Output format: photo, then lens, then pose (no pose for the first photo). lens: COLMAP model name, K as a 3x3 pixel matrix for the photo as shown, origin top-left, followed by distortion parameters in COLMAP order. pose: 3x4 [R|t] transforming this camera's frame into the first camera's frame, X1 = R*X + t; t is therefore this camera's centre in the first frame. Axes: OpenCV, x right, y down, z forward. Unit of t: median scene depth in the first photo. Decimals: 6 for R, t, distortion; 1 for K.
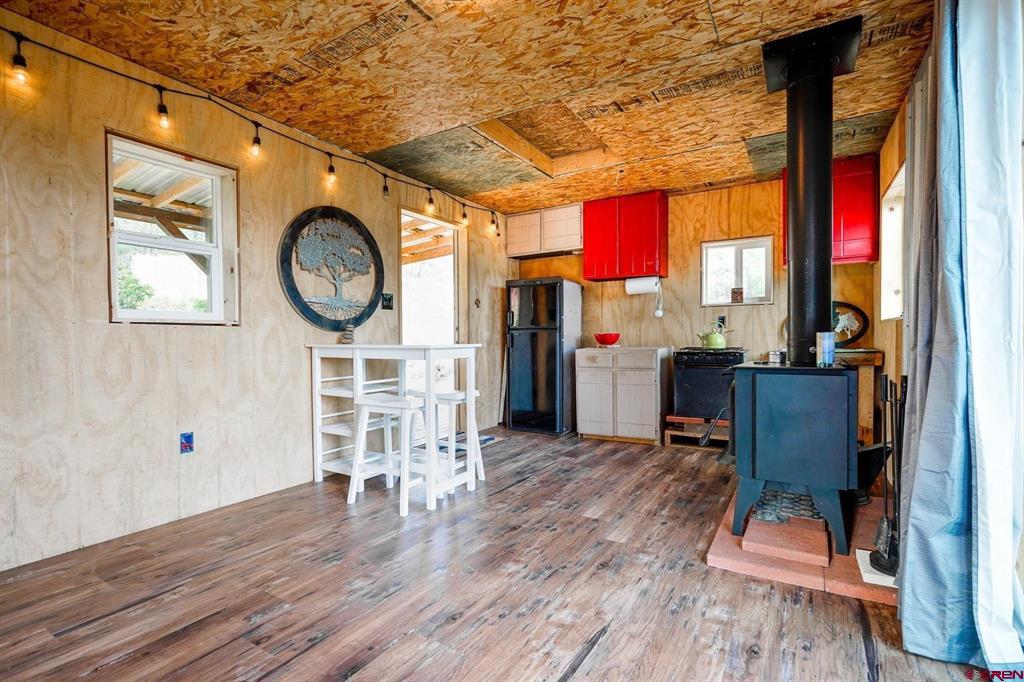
lens RADIAL K [[472.8, 0, 510.0], [0, 472.8, 350.5], [0, 0, 1]] dist [-0.005435, 0.003547]
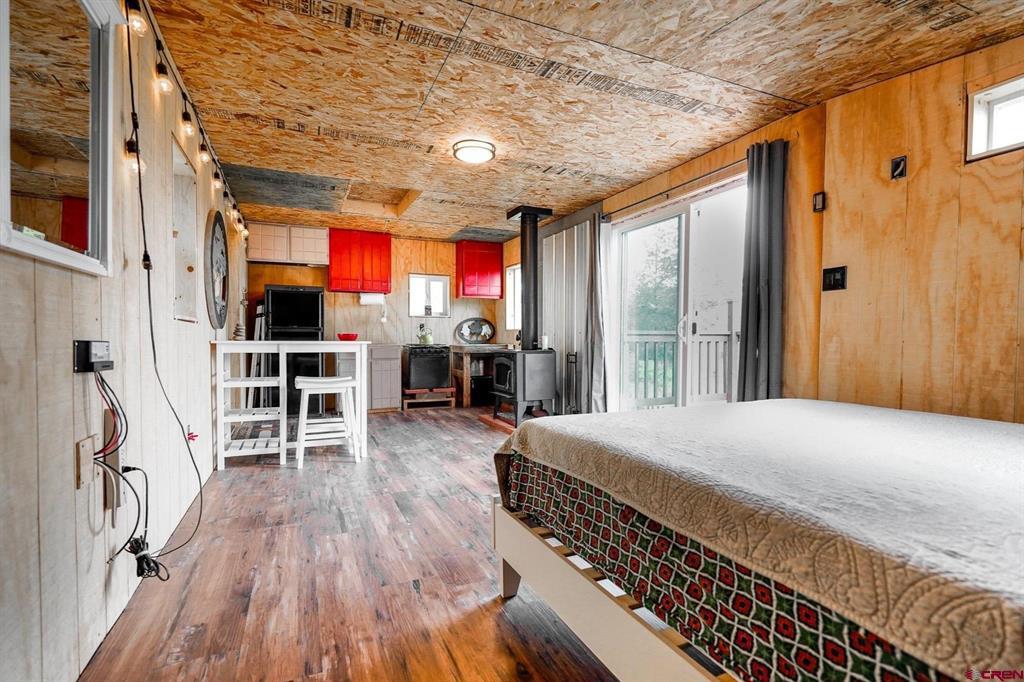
lens RADIAL K [[472.8, 0, 510.9], [0, 472.8, 349.5], [0, 0, 1]] dist [-0.005435, 0.003547]
pose [[0.562662, -0.013185, 0.826582, -0.964530], [0.015118, 0.999870, 0.005659, 0.010642], [-0.826549, 0.009312, 0.562788, -0.148094]]
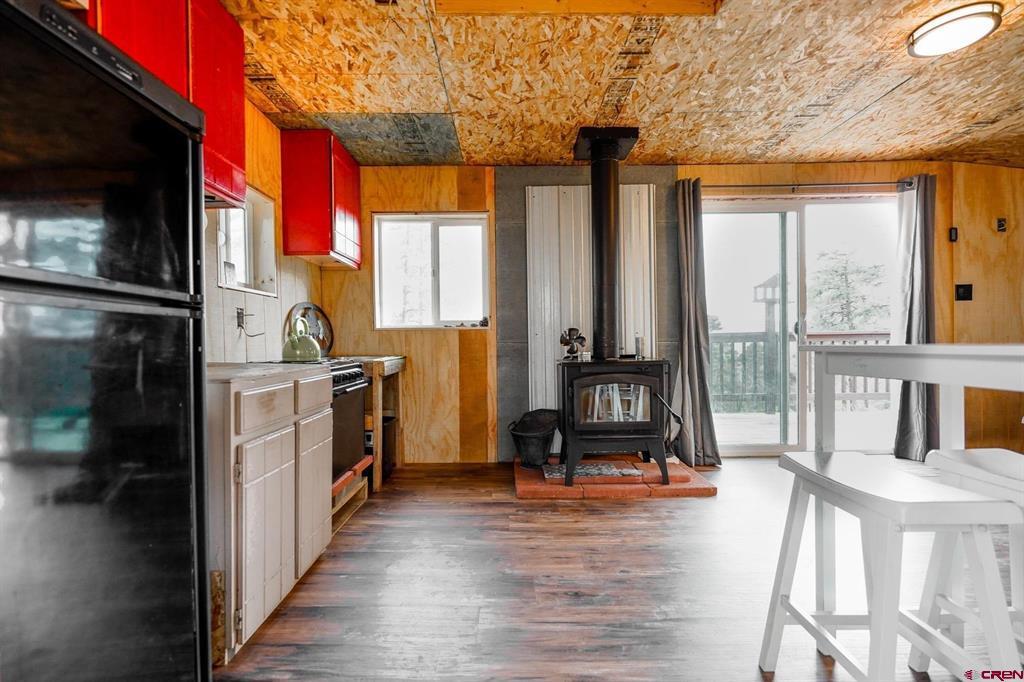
lens RADIAL K [[472.8, 0, 506.3], [0, 472.8, 350.7], [0, 0, 1]] dist [-0.005435, 0.003547]
pose [[-0.523466, -0.000185, 0.852047, -0.317777], [0.038933, 0.998950, 0.024136, -0.031945], [-0.851157, 0.045807, -0.522909, 1.506889]]
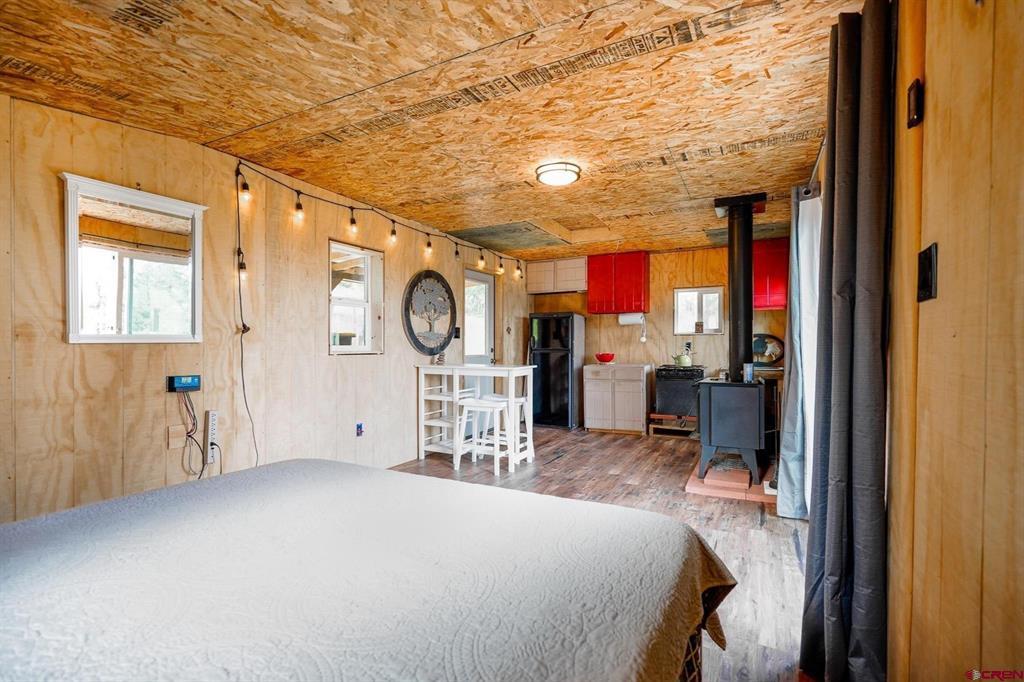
lens RADIAL K [[472.8, 0, 508.0], [0, 472.8, 350.1], [0, 0, 1]] dist [-0.005435, 0.003547]
pose [[0.997608, 0.004268, 0.068995, -0.255939], [-0.003255, 0.999885, -0.014786, -0.040603], [-0.069050, 0.014526, 0.997507, -0.506364]]
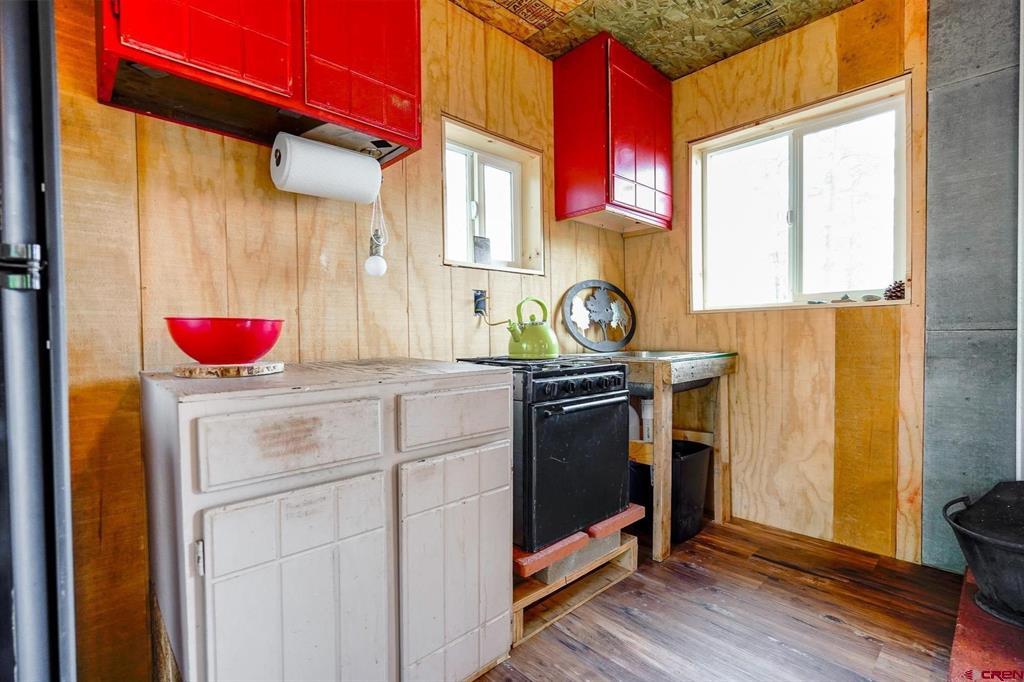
lens RADIAL K [[472.8, 0, 507.2], [0, 472.8, 350.8], [0, 0, 1]] dist [-0.005435, 0.003547]
pose [[0.259347, -0.020584, 0.965565, 0.002474], [0.038695, 0.999192, 0.010907, -0.024666], [-0.965009, 0.034534, 0.259934, 1.253000]]
